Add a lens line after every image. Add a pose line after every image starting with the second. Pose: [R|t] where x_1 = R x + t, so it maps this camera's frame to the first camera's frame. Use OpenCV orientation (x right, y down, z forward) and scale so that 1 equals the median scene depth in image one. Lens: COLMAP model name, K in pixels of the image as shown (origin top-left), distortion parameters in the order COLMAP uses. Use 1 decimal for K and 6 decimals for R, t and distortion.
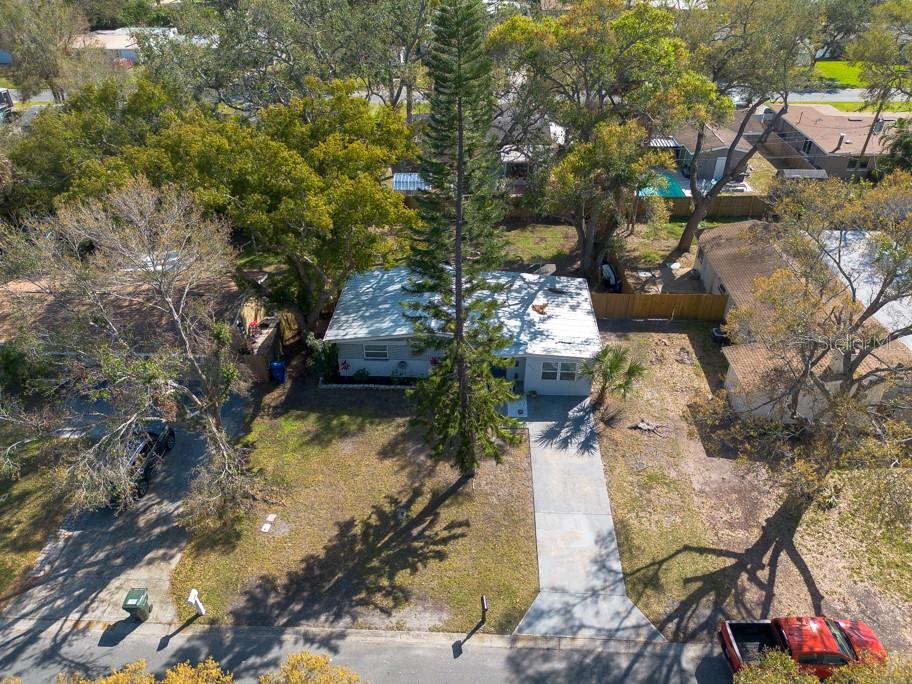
lens RADIAL K [[648.9, 0, 452.3], [0, 648.9, 346.6], [0, 0, 1]] dist [0.039308, -0.003520]
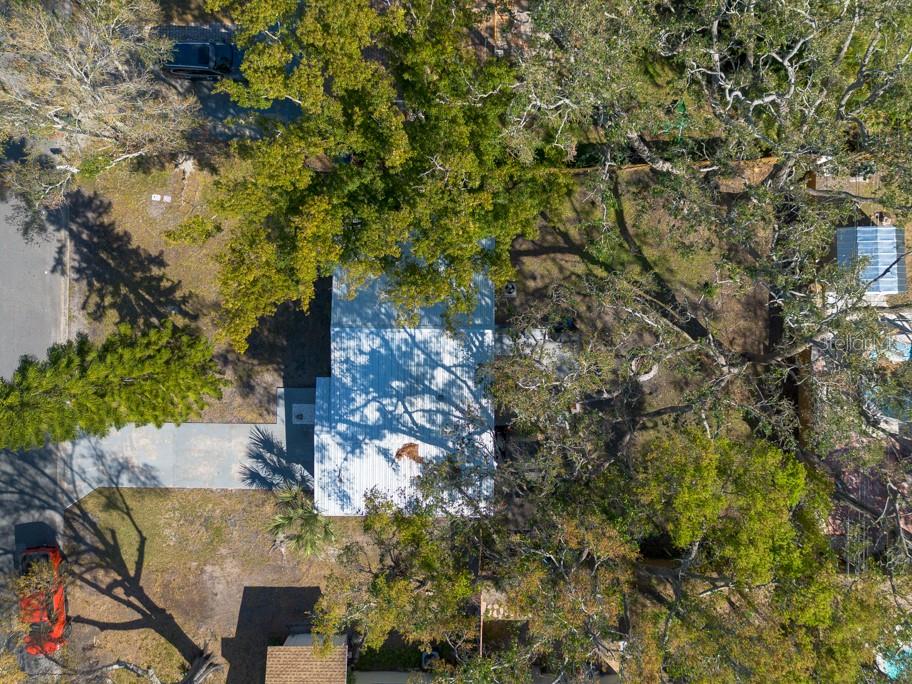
lens RADIAL K [[648.9, 0, 452.3], [0, 648.9, 346.6], [0, 0, 1]] dist [0.039308, -0.003520]
pose [[0.030698, 0.999474, 0.010434, -0.004358], [-0.588387, 0.009631, 0.808522, -0.955212], [0.807996, -0.030959, 0.588373, 0.699387]]
